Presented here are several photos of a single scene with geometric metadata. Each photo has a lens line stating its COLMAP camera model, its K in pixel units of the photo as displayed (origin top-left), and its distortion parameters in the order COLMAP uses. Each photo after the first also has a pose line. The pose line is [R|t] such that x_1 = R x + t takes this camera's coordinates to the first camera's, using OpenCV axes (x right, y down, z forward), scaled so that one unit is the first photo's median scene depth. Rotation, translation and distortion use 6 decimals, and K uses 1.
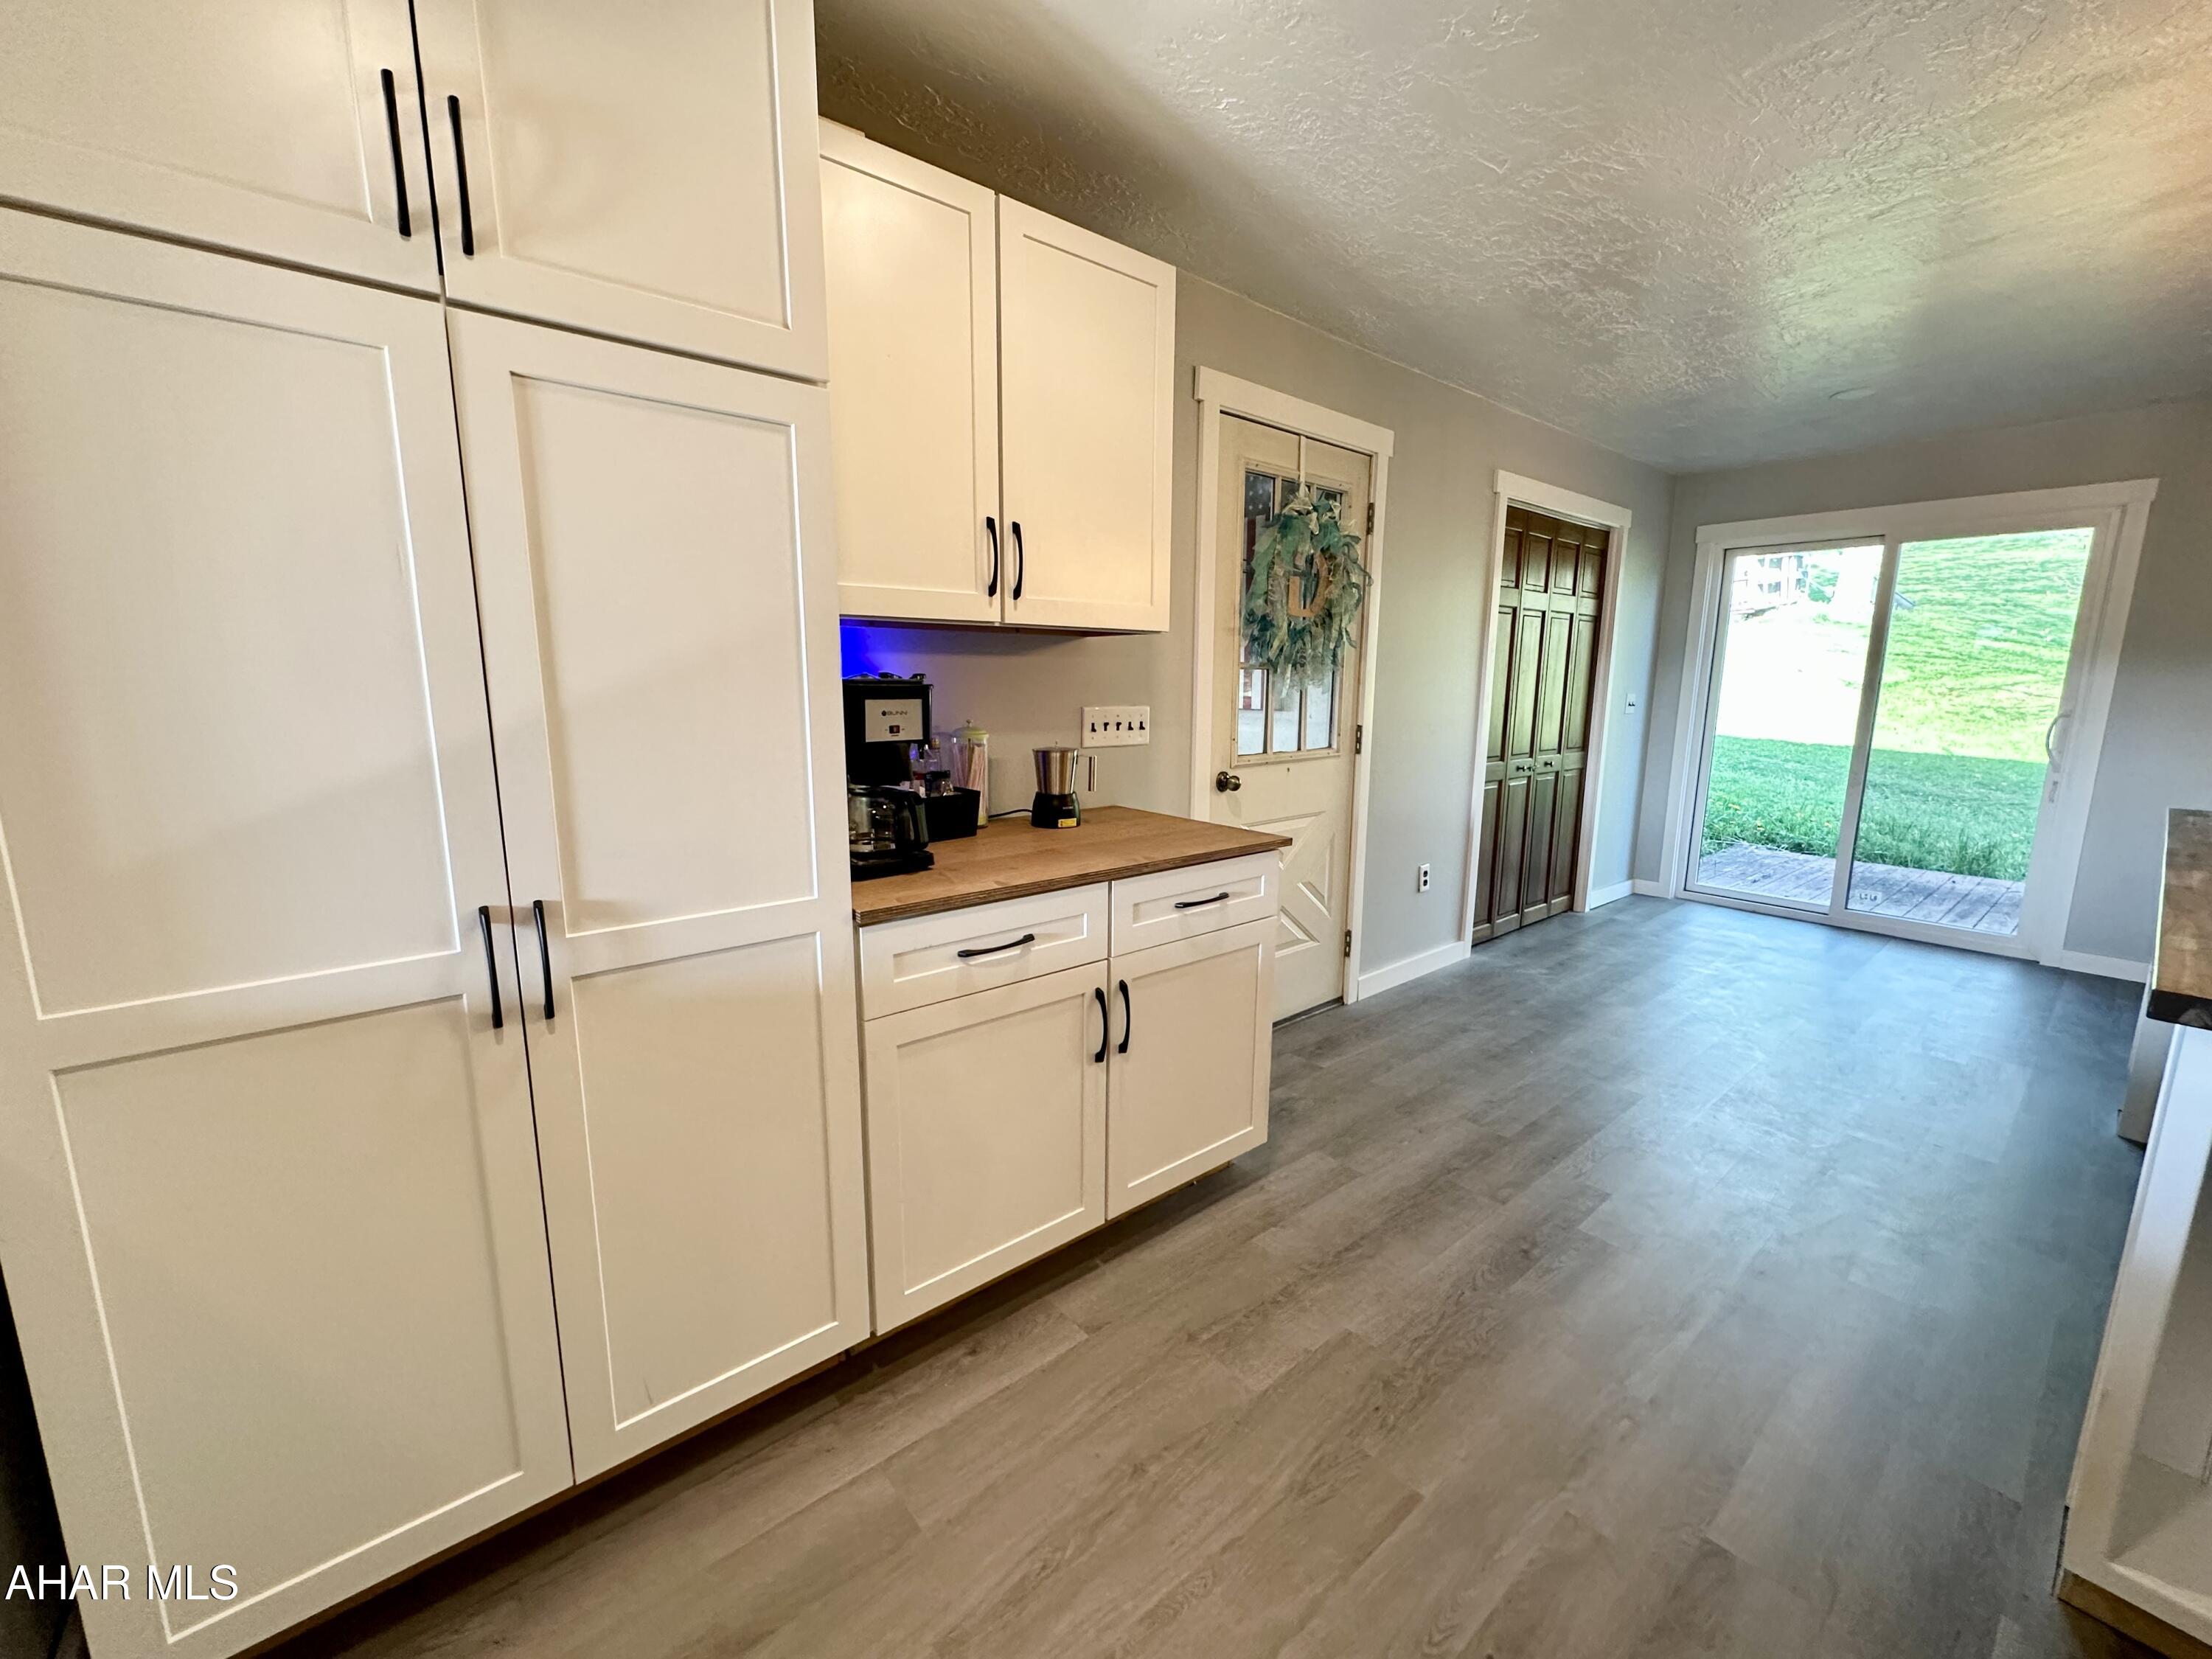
lens RADIAL K [[882.2, 0, 1108.6], [0, 882.2, 829.9], [0, 0, 1]] dist [-0.003526, 0.000918]
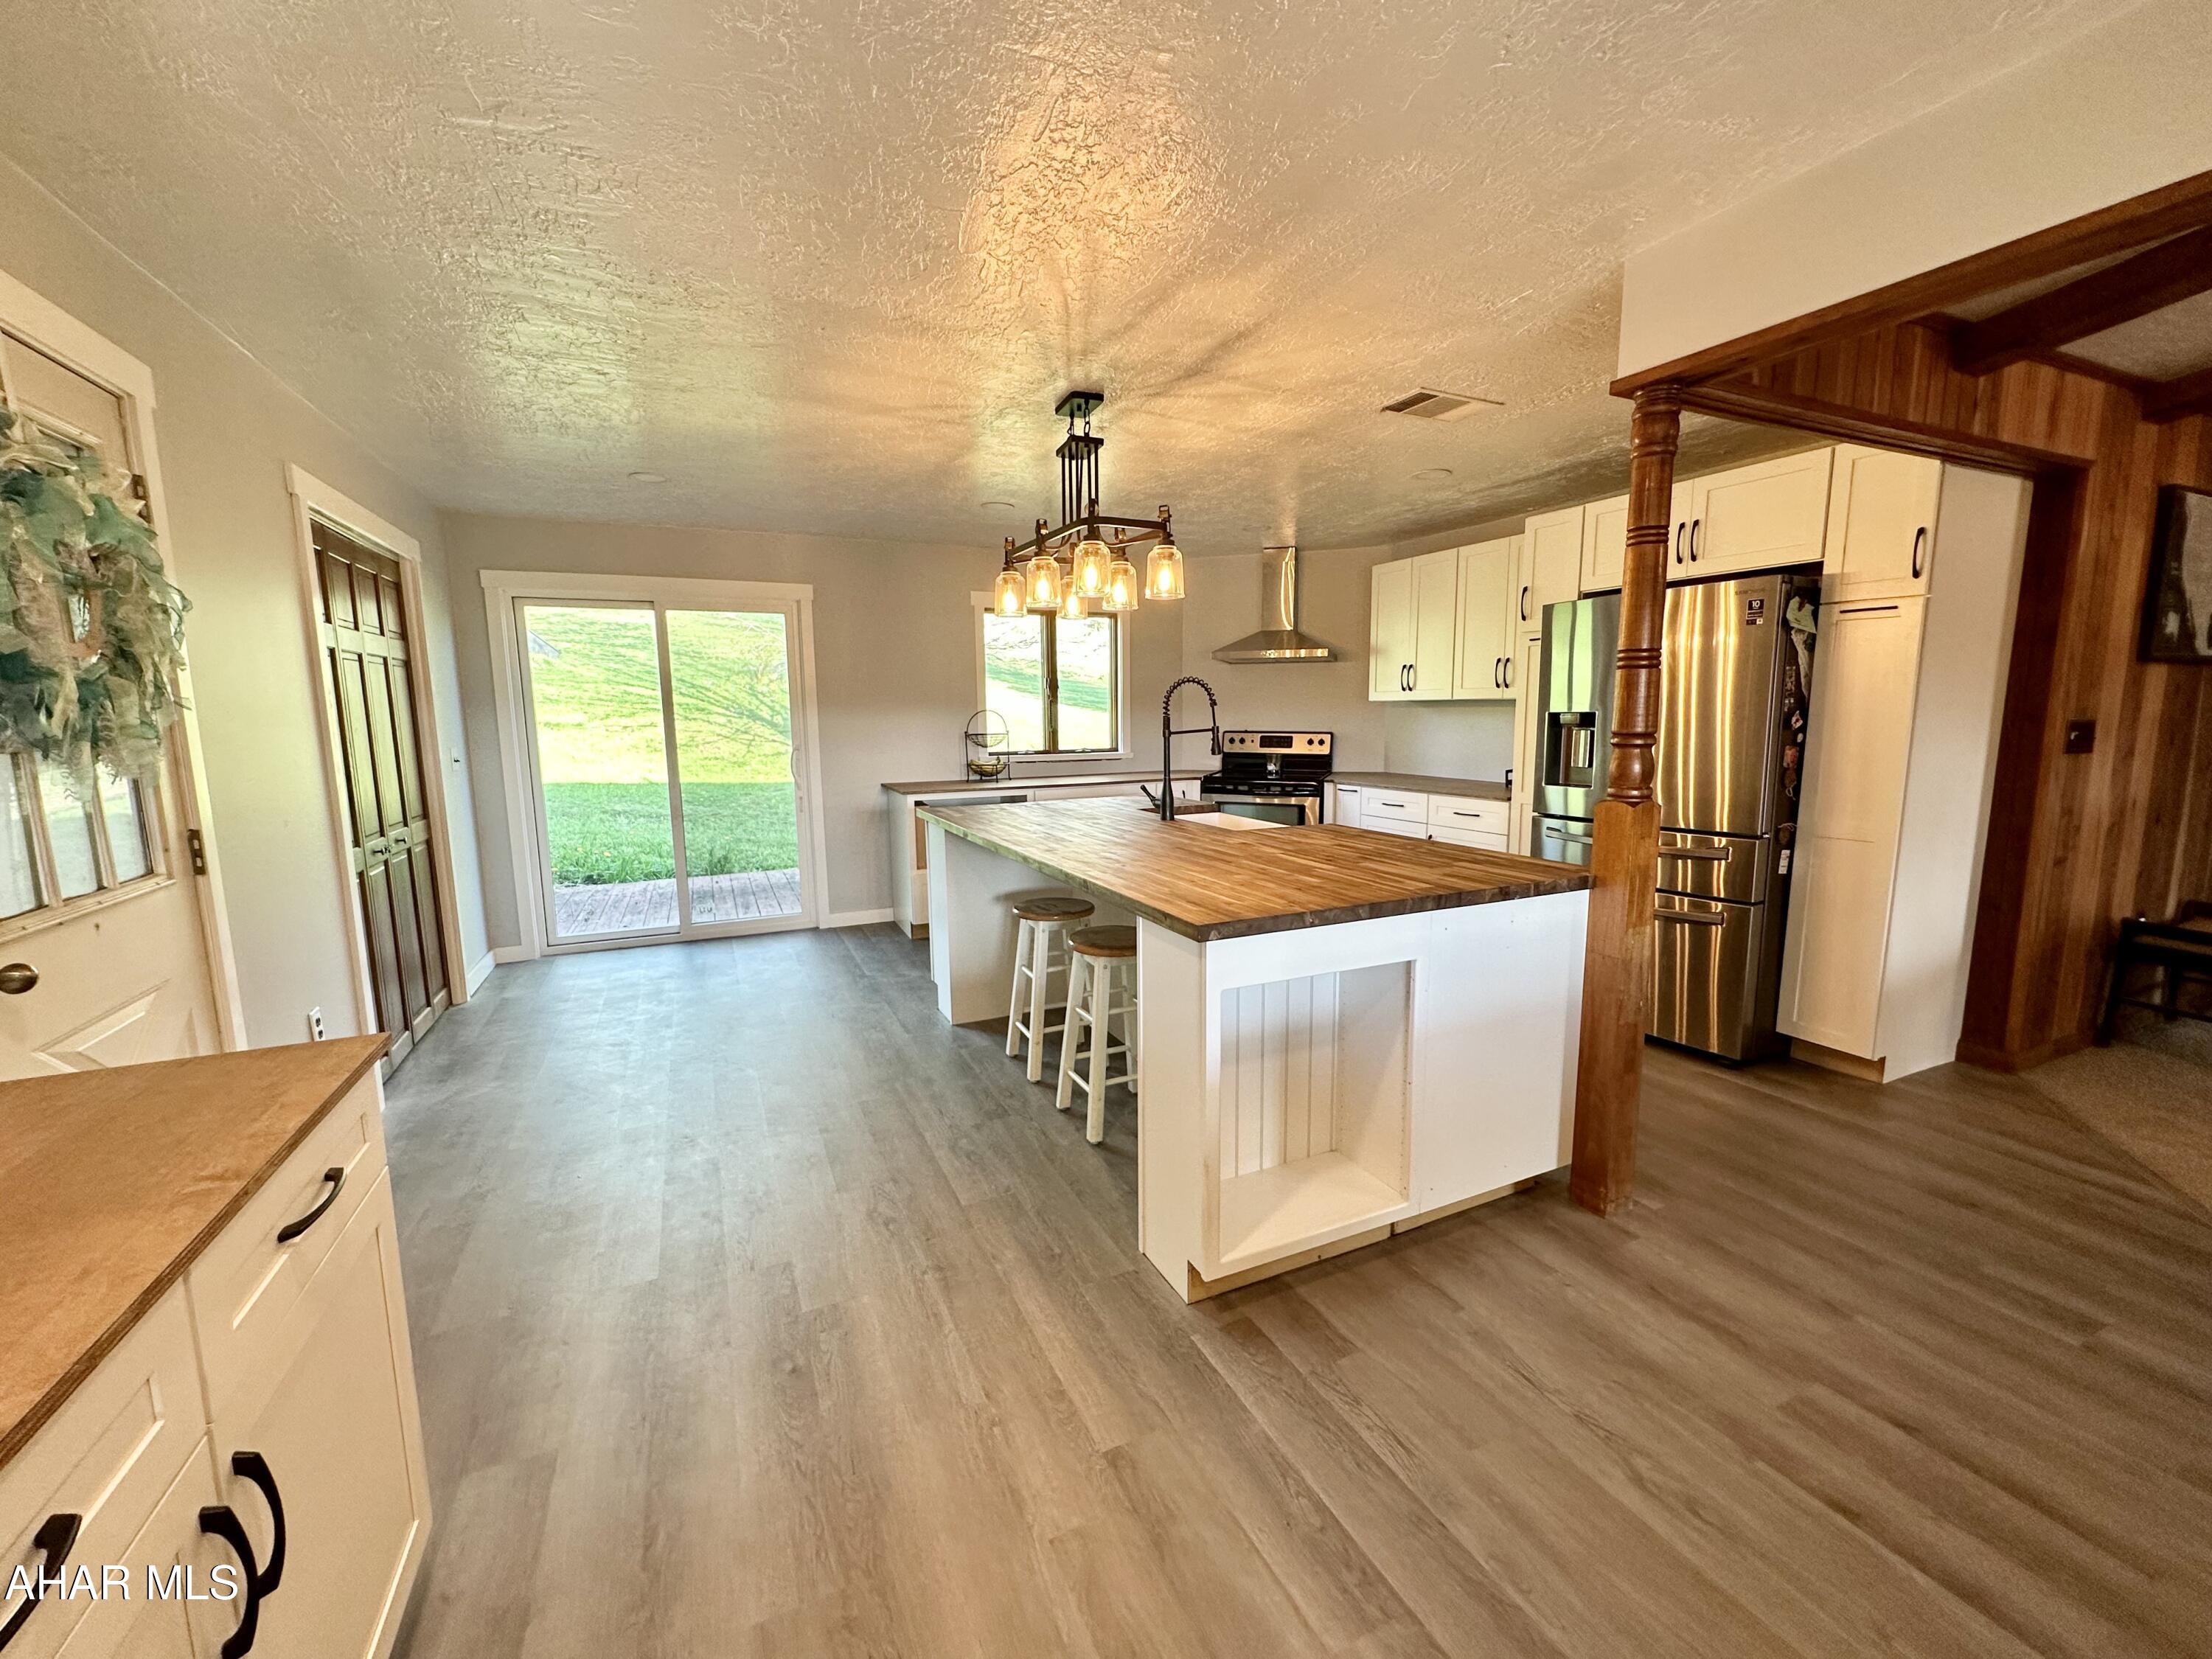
lens RADIAL K [[882.2, 0, 1101.4], [0, 882.2, 828.2], [0, 0, 1]] dist [-0.003526, 0.000918]
pose [[0.257400, -0.140845, 0.955985, -0.113657], [0.180614, 0.978898, 0.095590, -0.049083], [-0.949276, 0.148060, 0.277406, 0.167901]]
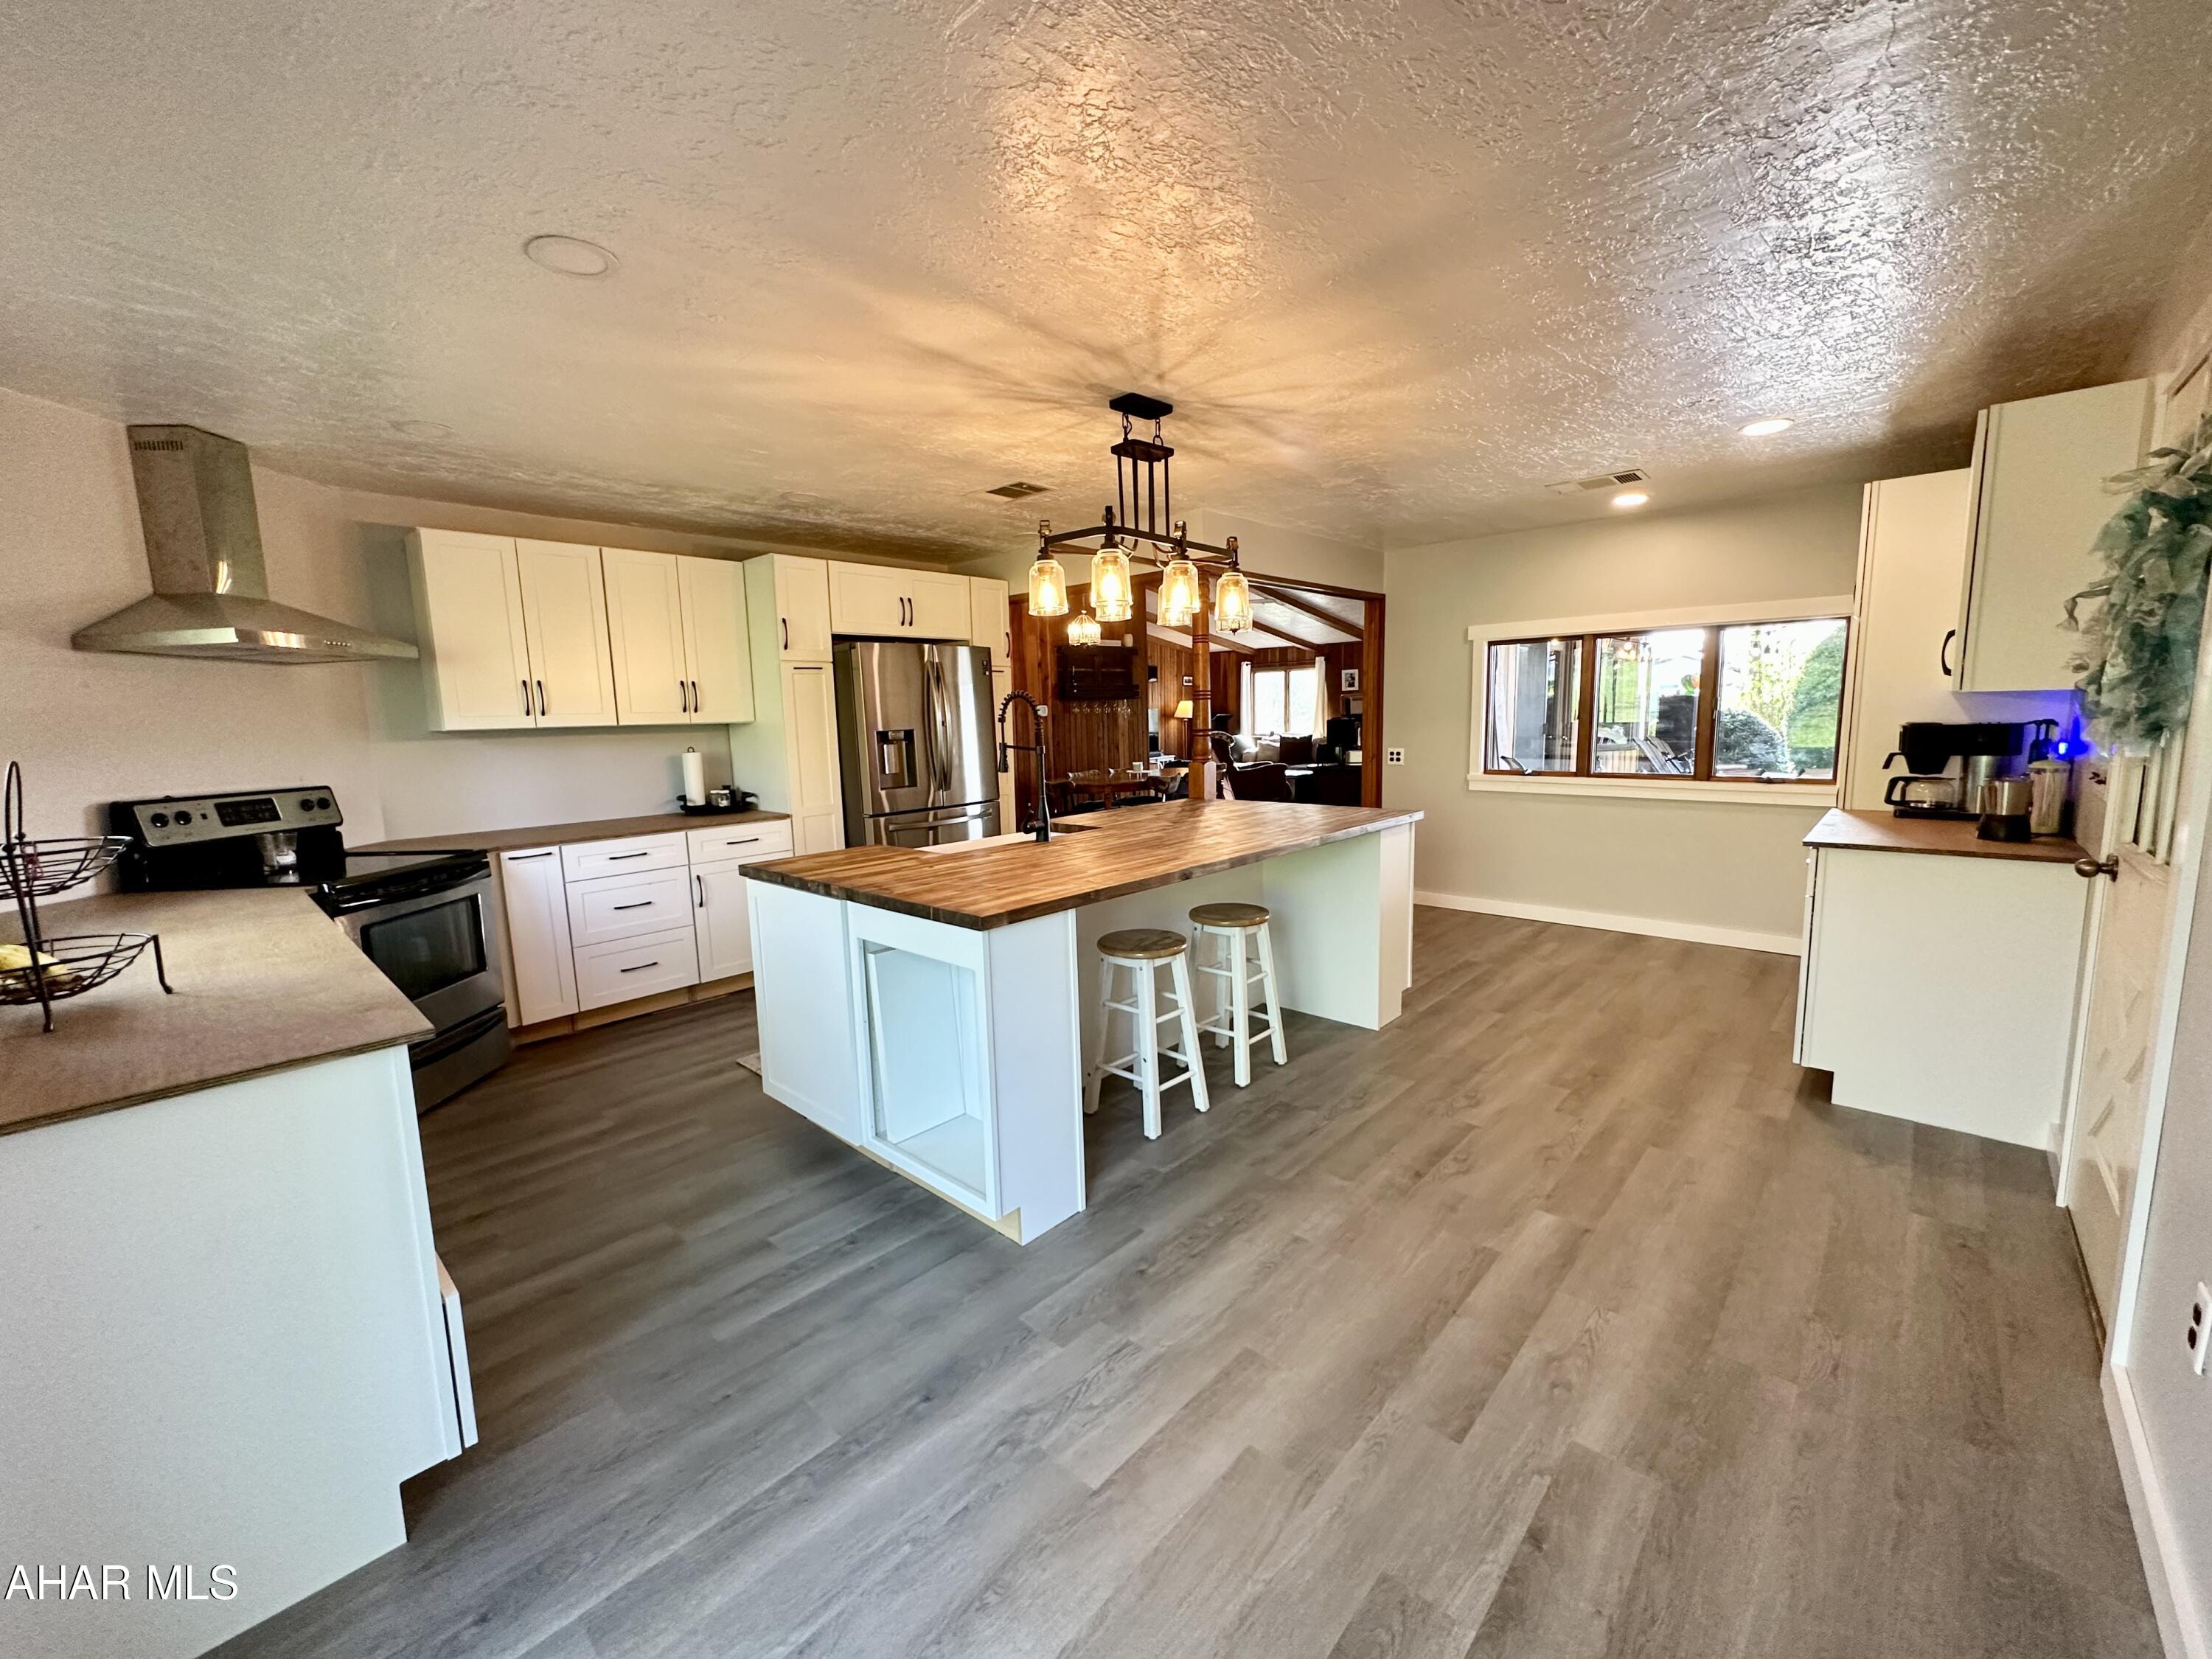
lens RADIAL K [[882.2, 0, 1104.7], [0, 882.2, 828.2], [0, 0, 1]] dist [-0.003526, 0.000918]
pose [[-0.991954, 0.034350, -0.121847, 0.737091], [-0.003679, 0.954257, 0.298966, -0.211054], [0.126542, 0.297009, -0.946453, 1.081889]]
